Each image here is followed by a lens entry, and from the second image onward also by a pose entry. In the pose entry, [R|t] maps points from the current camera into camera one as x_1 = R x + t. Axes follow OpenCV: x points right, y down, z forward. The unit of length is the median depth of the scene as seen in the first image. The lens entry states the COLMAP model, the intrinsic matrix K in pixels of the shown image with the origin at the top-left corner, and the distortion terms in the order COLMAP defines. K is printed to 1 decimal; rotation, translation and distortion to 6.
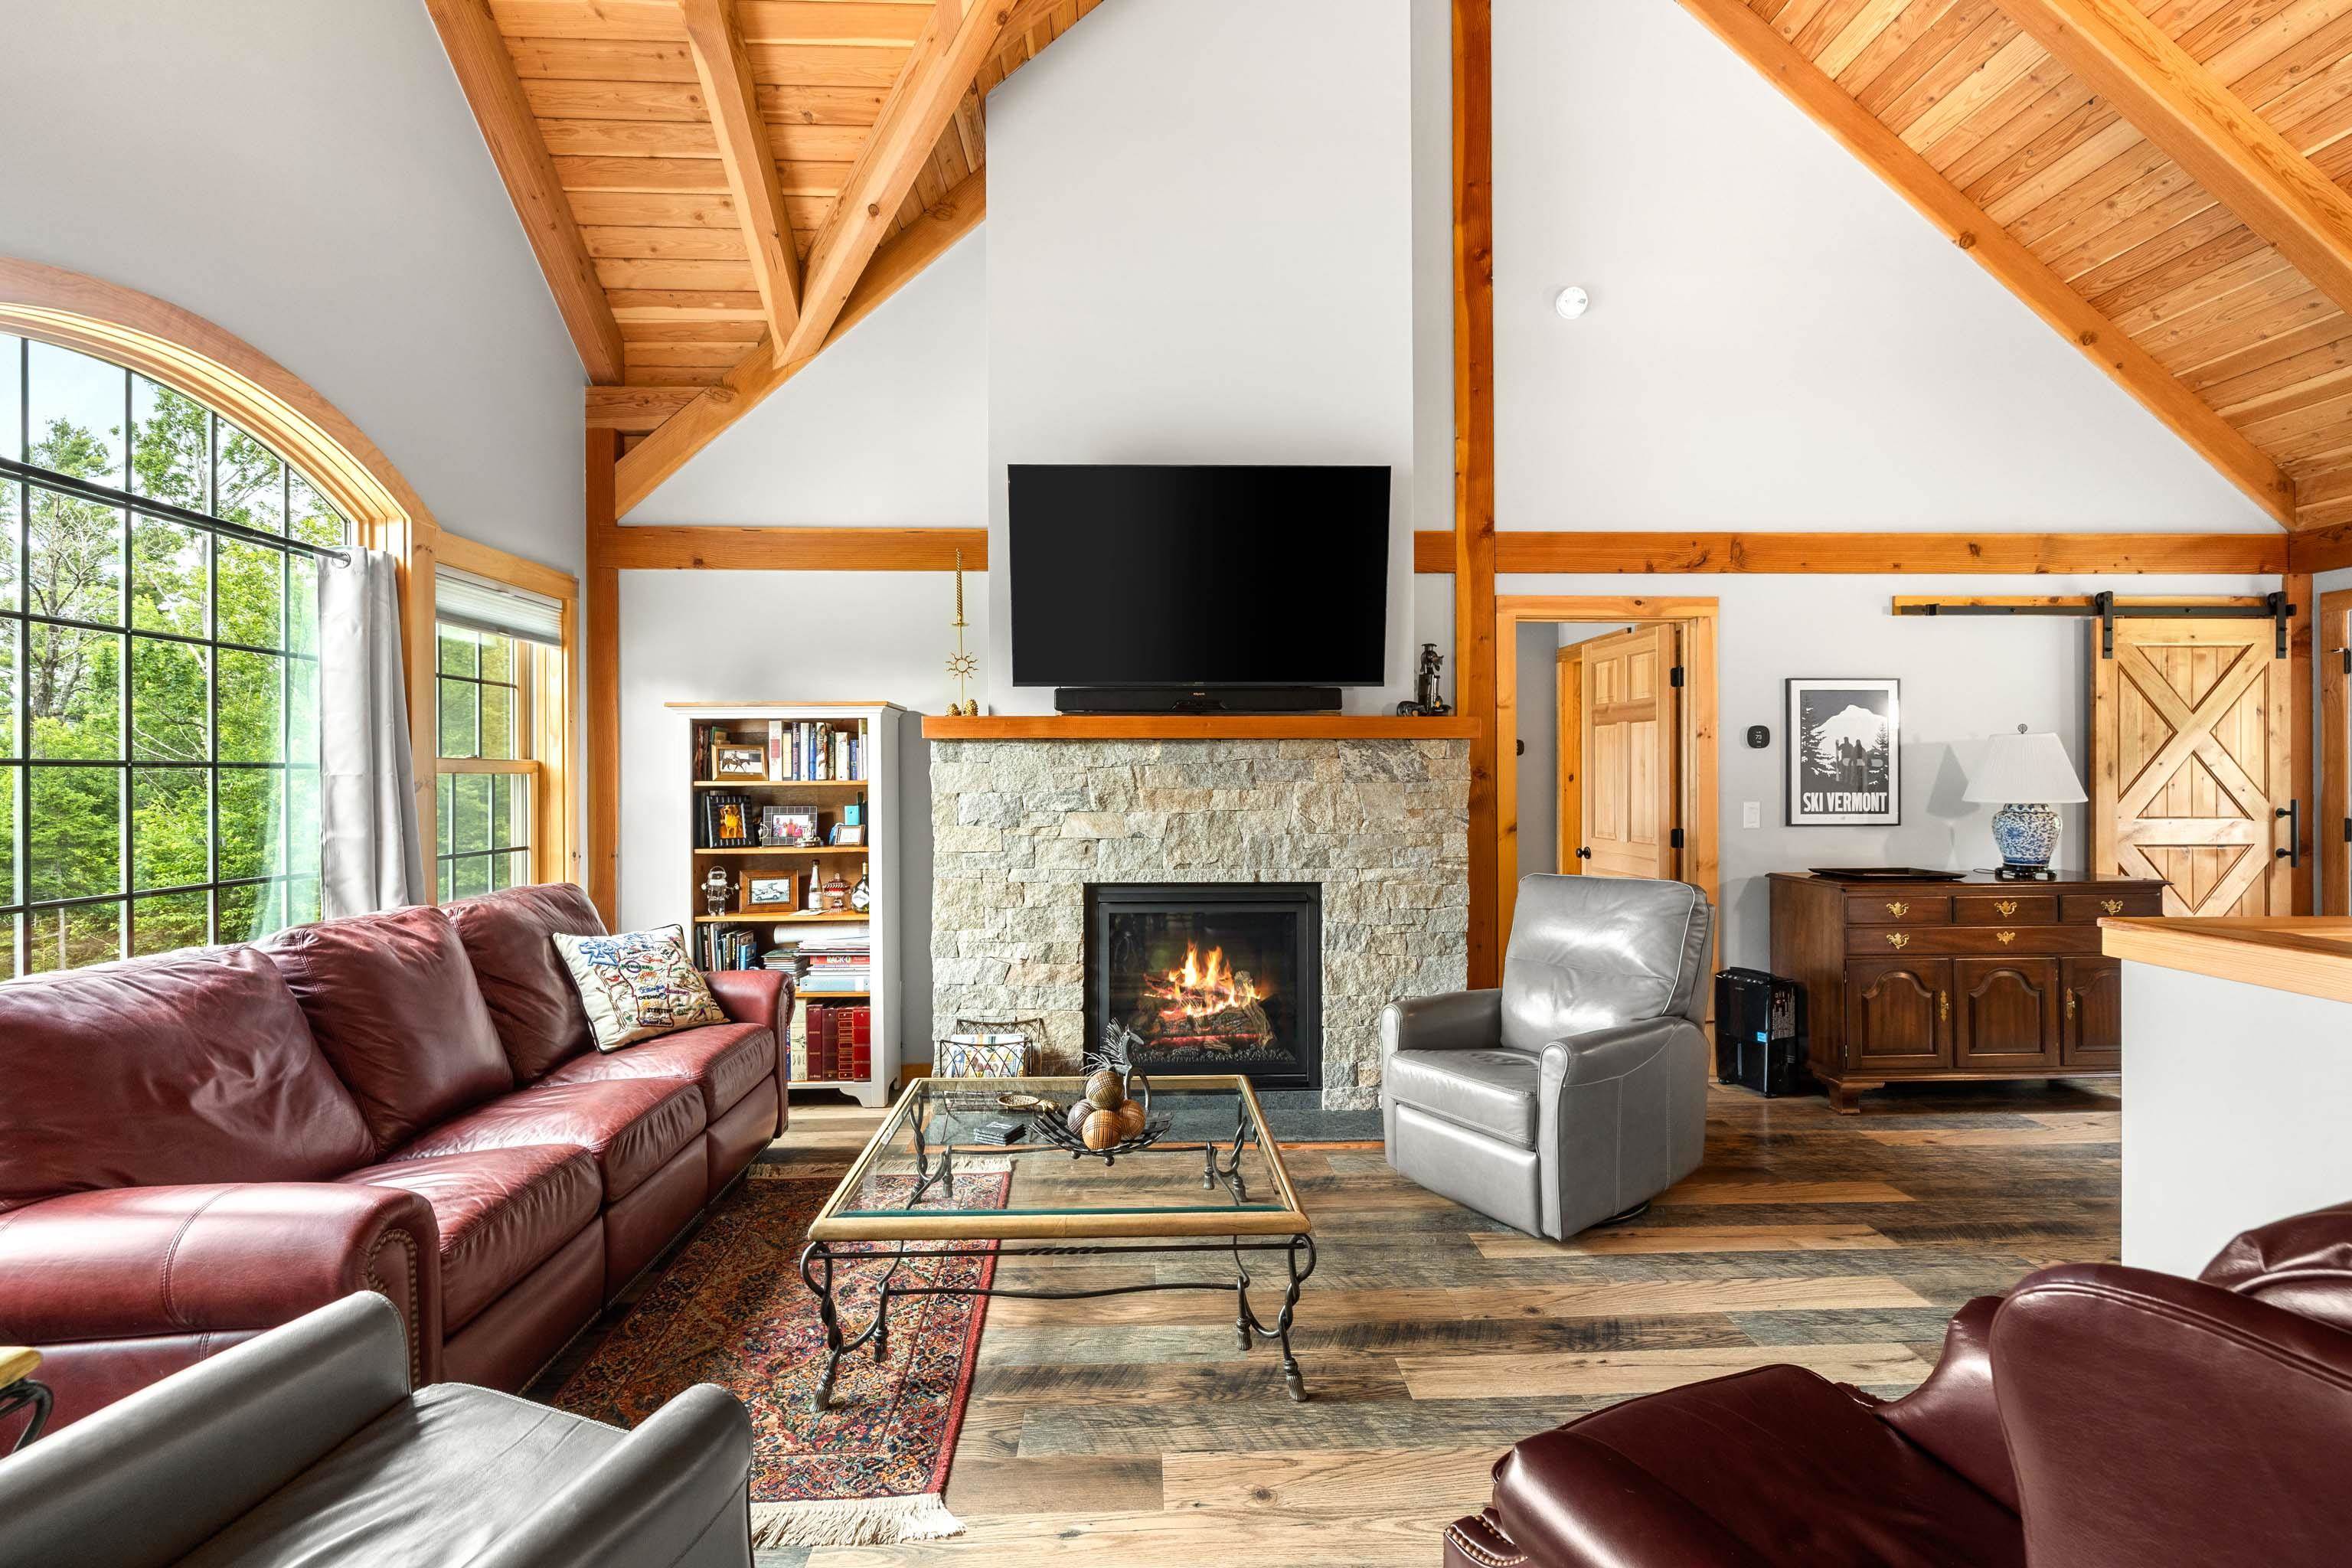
lens RADIAL K [[1017.7, 0, 1172.1], [0, 1017.7, 776.7], [0, 0, 1]] dist [-0.000395, 0.000060]
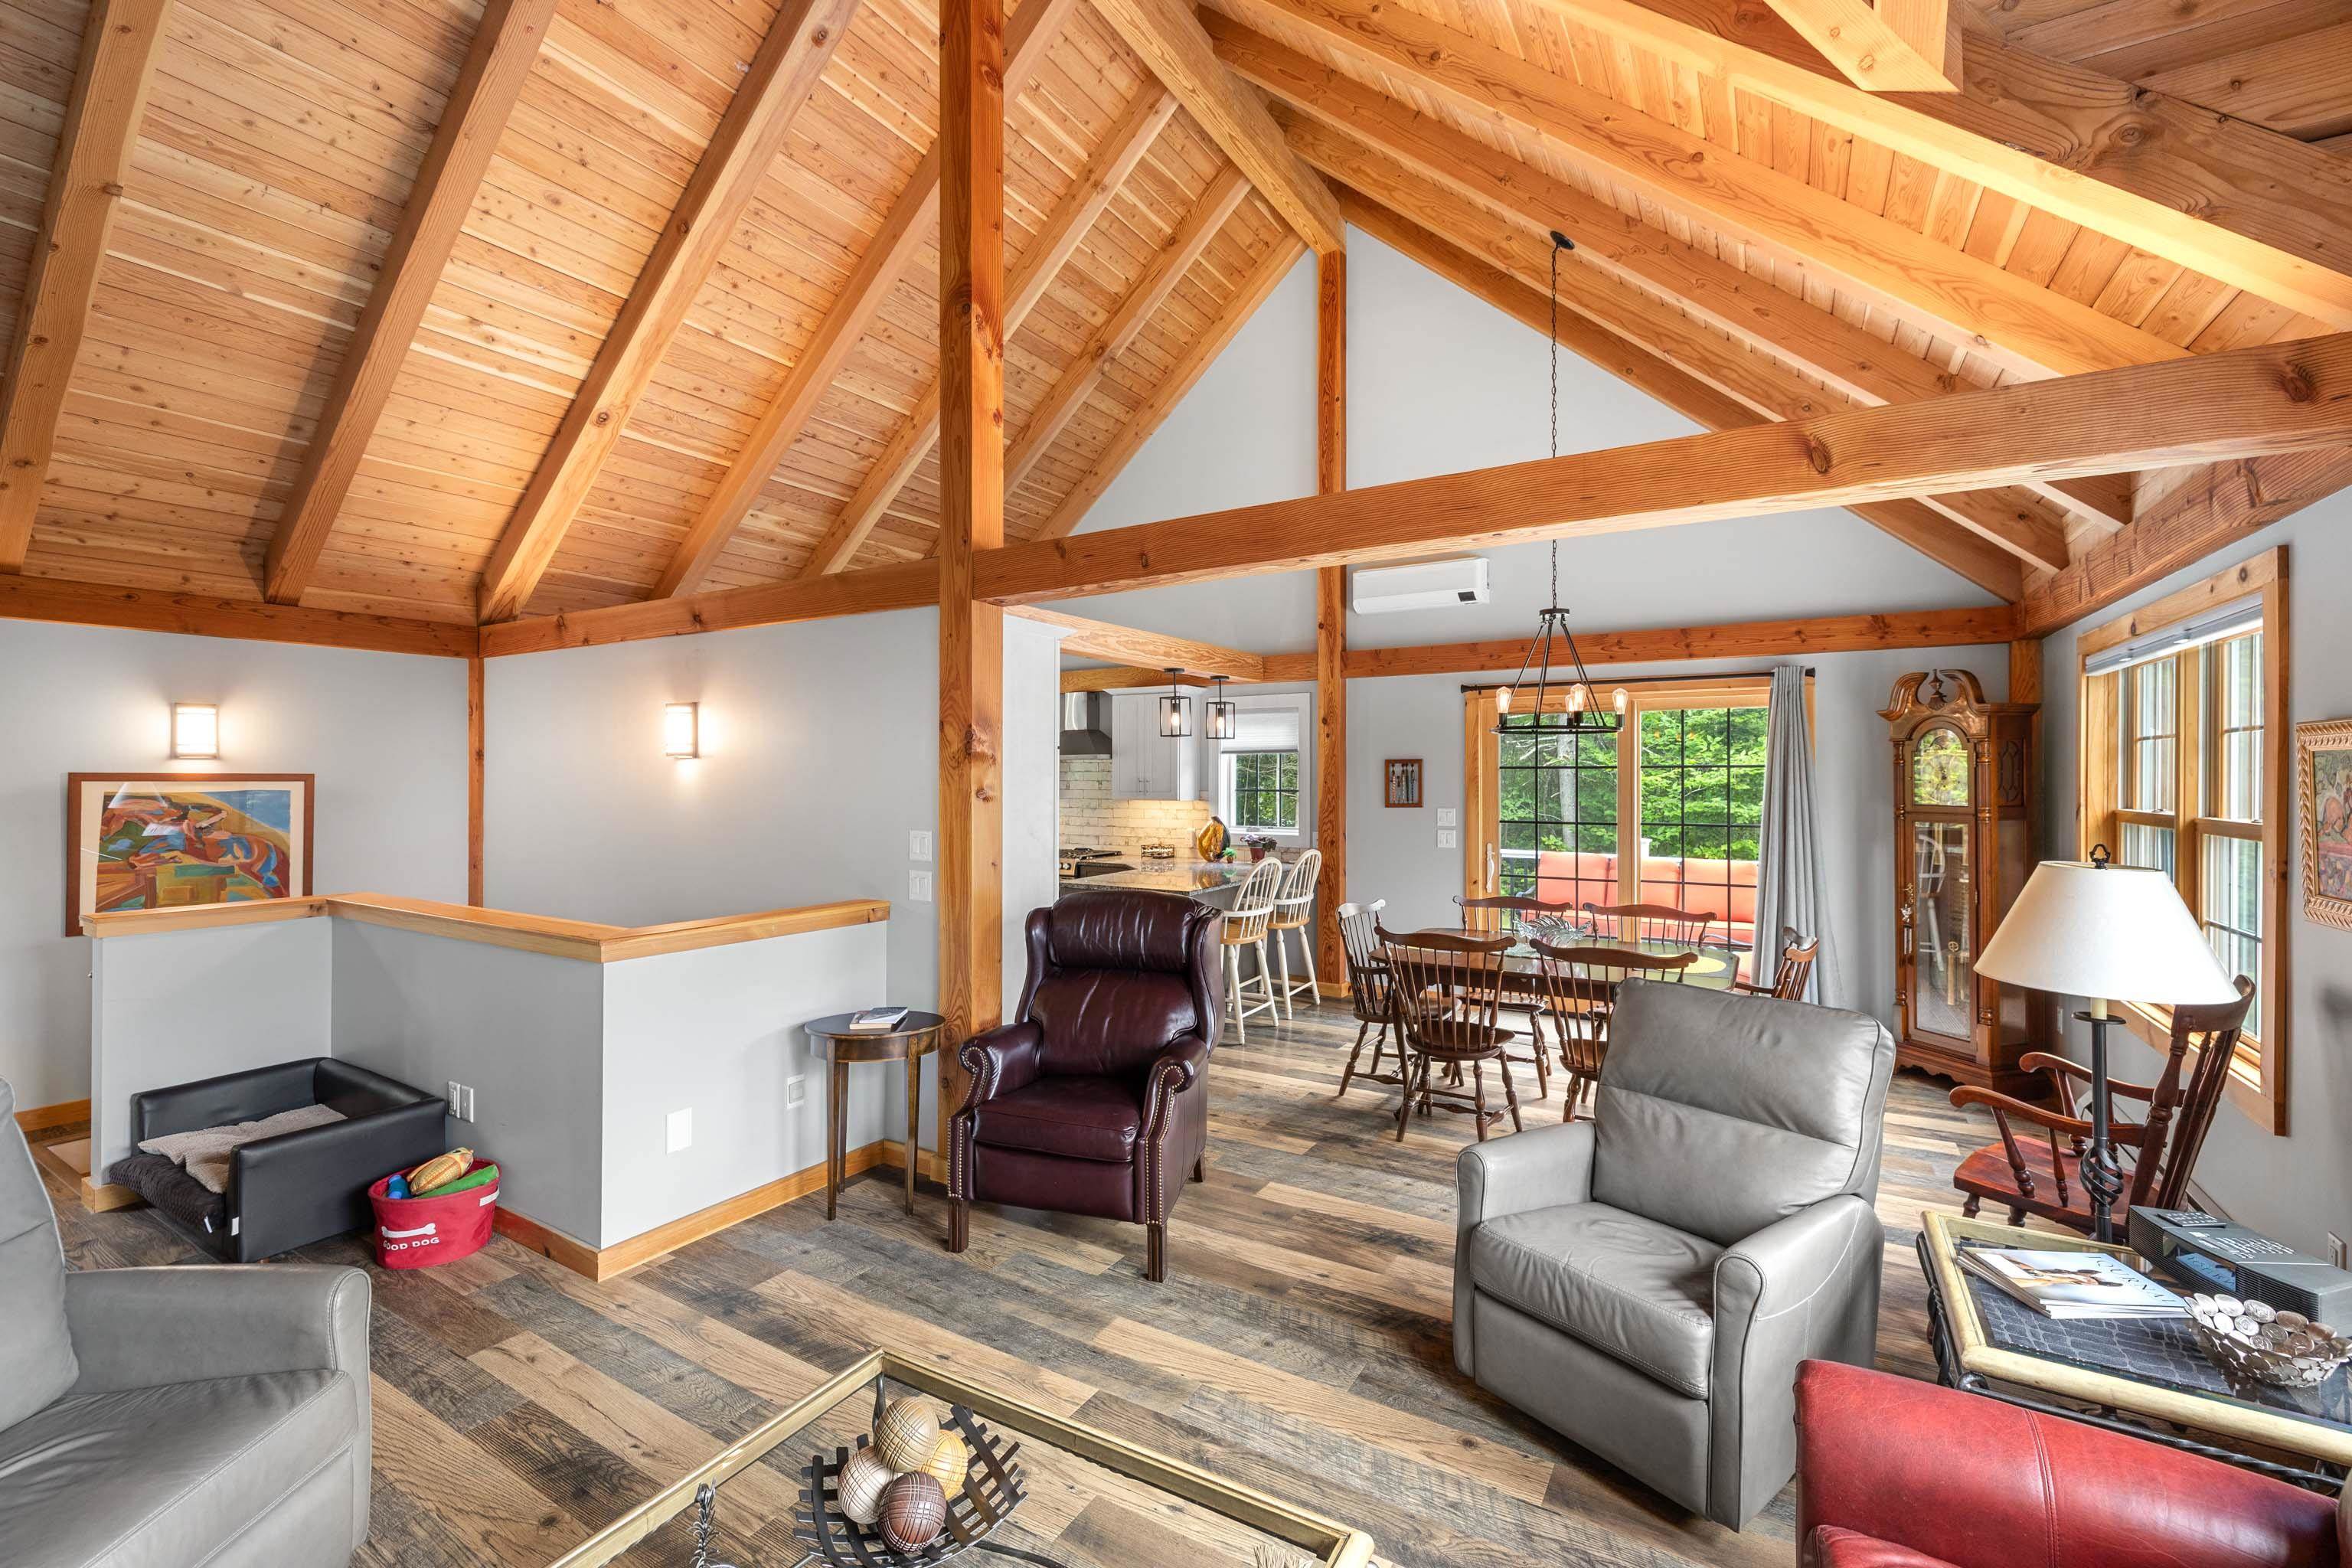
lens RADIAL K [[1002.4, 0, 1178.3], [0, 1002.4, 767.8], [0, 0, 1]] dist [0.001821, 0.000019]
pose [[-0.836299, 0.006619, 0.548234, -0.342987], [0.002403, 0.999962, -0.008407, -0.056358], [-0.548268, -0.005713, -0.836283, 0.896096]]
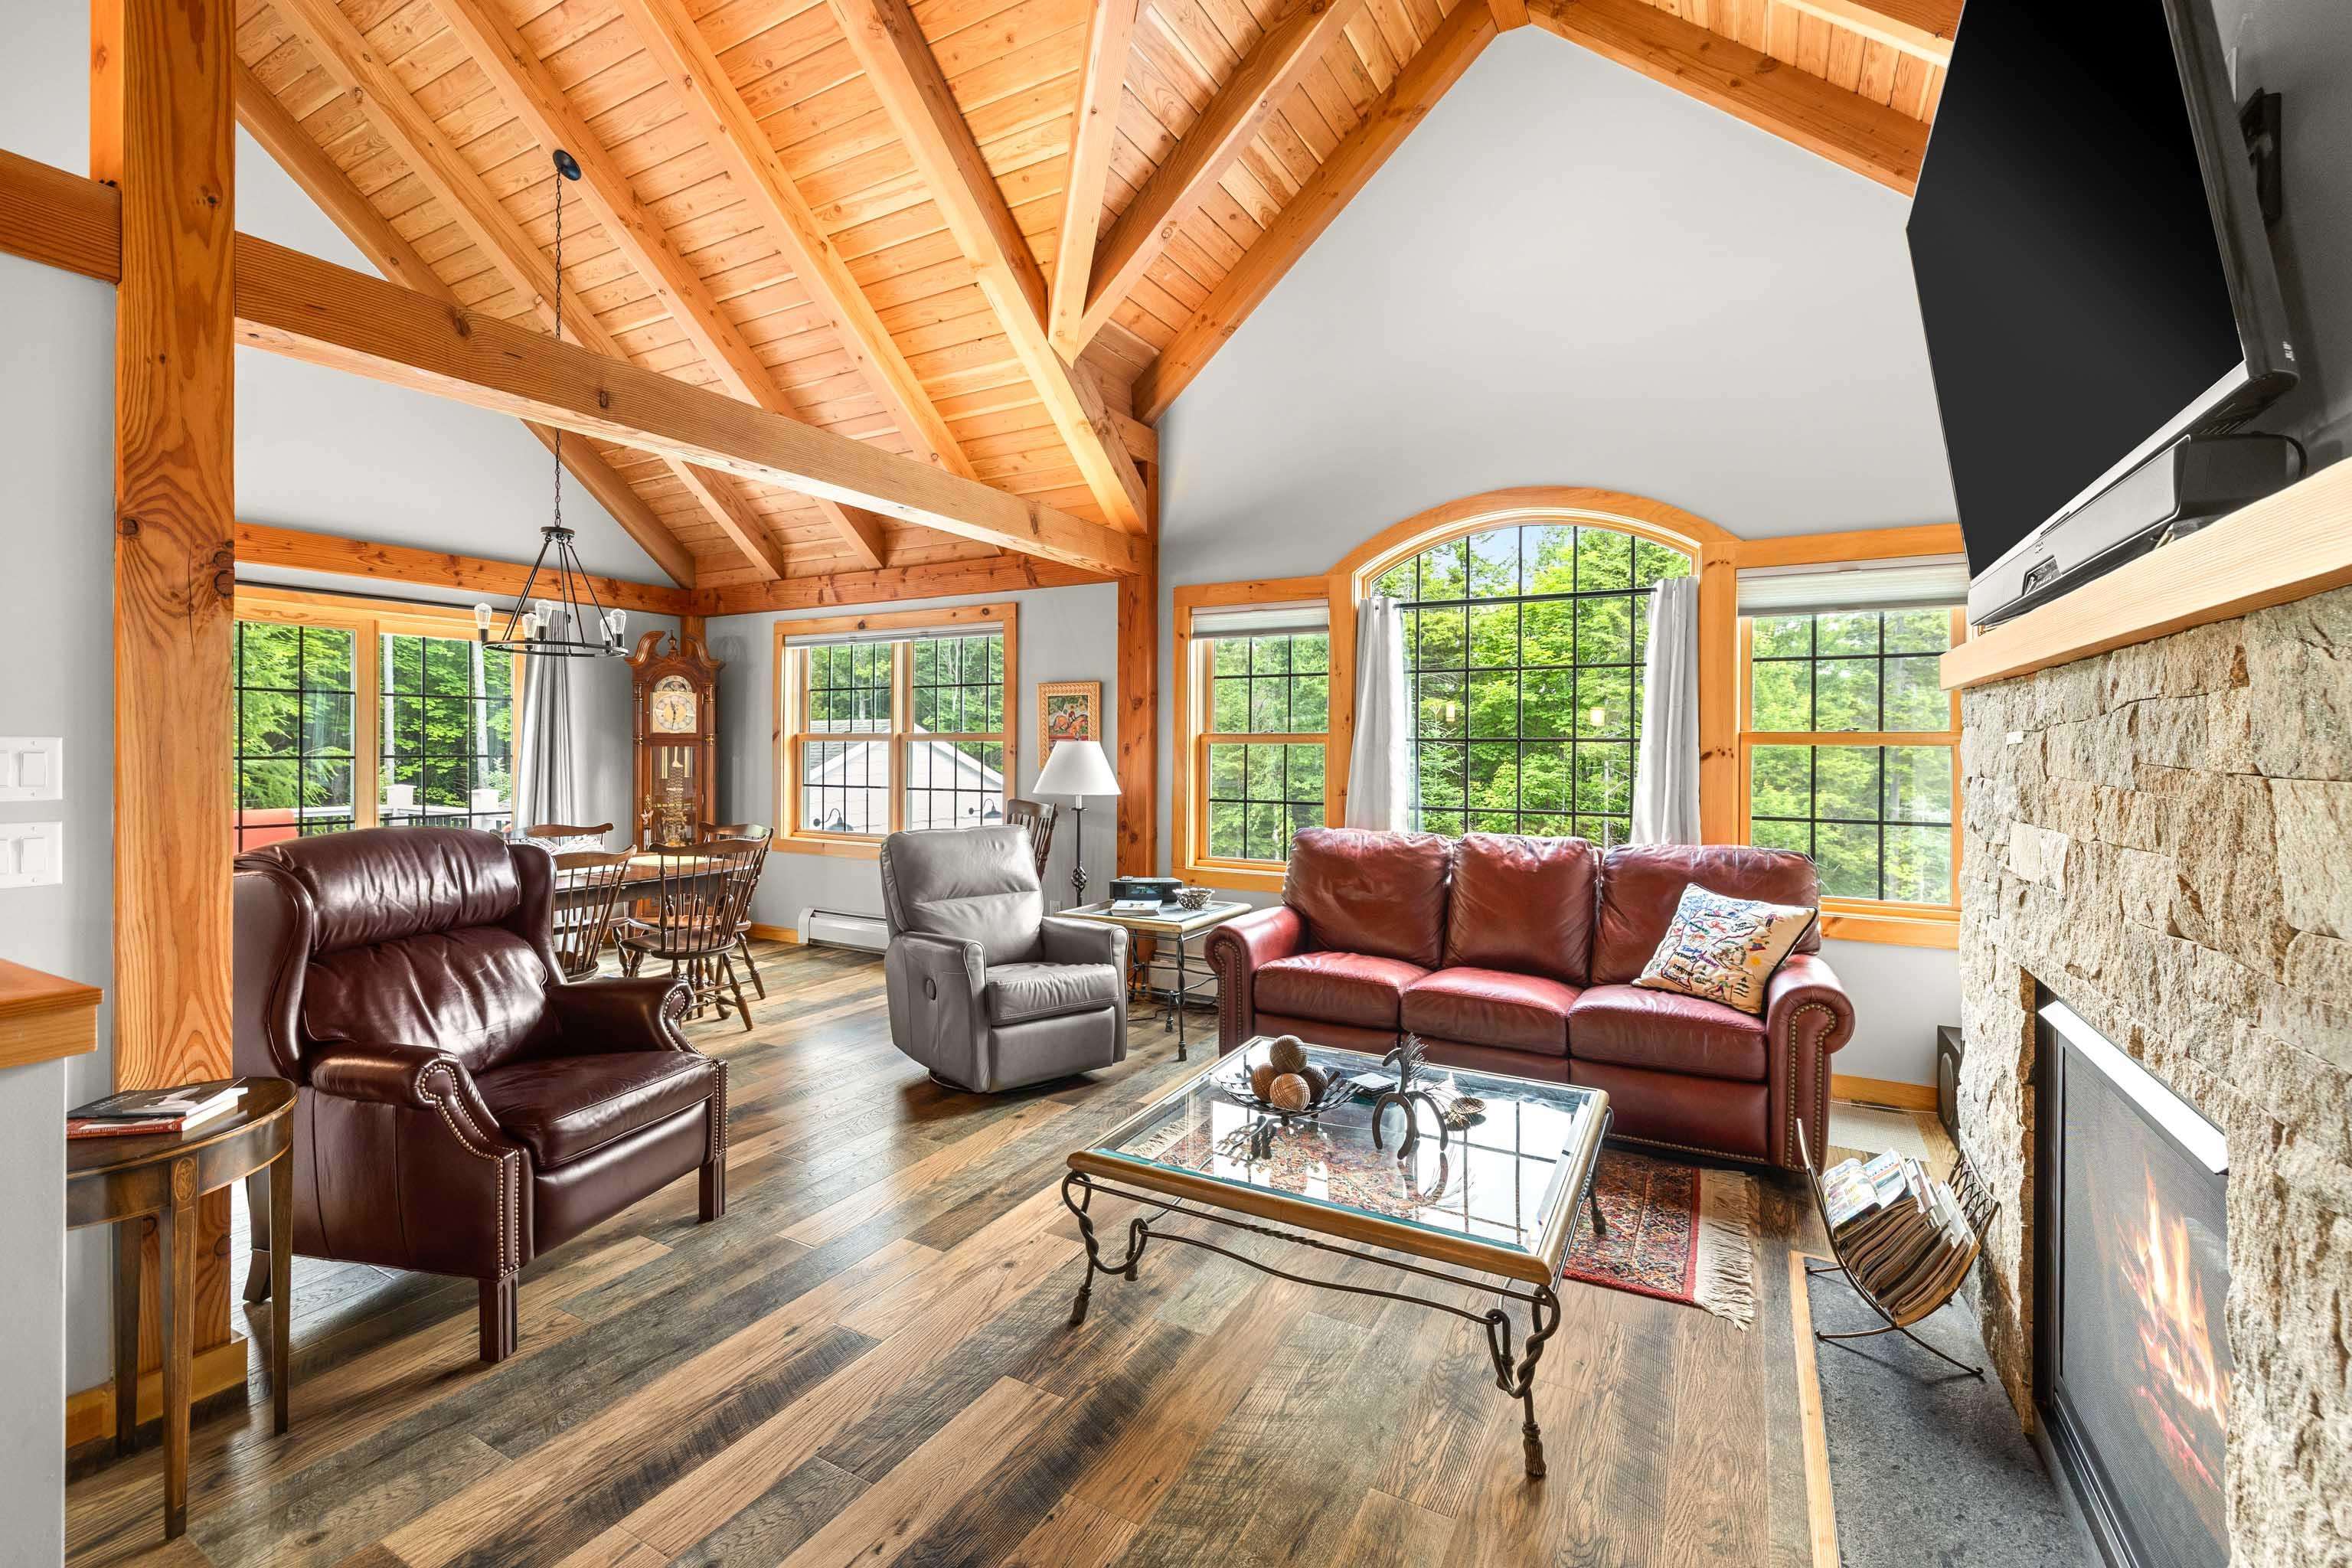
lens RADIAL K [[1009.4, 0, 1162.5], [0, 1009.4, 745.4], [0, 0, 1]] dist [-0.001903, -0.000093]
pose [[-0.530615, 0.000271, -0.847613, 0.536800], [-0.001480, 0.999998, 0.001246, -0.000367], [0.847612, 0.001916, -0.530613, 0.898776]]
